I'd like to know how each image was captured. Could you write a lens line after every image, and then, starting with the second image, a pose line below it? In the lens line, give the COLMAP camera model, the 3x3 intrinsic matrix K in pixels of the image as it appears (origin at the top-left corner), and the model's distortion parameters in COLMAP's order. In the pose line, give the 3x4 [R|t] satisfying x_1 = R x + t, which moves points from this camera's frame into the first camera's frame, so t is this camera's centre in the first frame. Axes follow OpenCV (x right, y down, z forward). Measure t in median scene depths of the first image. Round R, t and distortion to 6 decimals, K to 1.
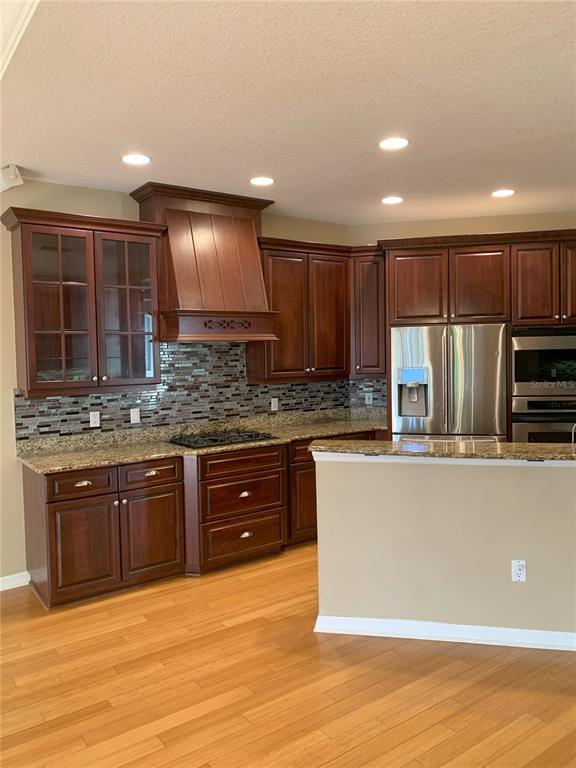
lens RADIAL K [[583.9, 0, 282.6], [0, 583.9, 382.2], [0, 0, 1]] dist [0.010079, -0.019178]
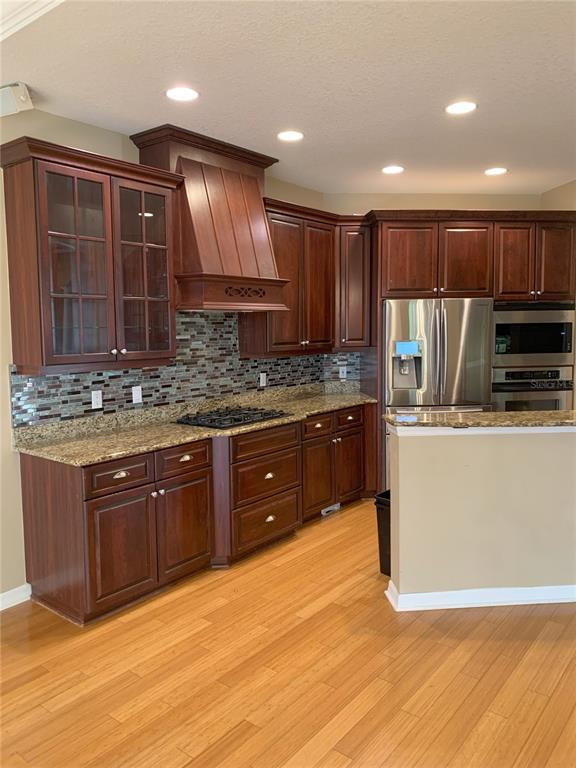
lens RADIAL K [[583.9, 0, 289.0], [0, 583.9, 381.0], [0, 0, 1]] dist [0.010079, -0.019178]
pose [[0.961469, -0.018025, 0.274323, -0.286812], [0.007710, 0.999224, 0.038634, 0.005246], [-0.274807, -0.035031, 0.960861, 0.101671]]
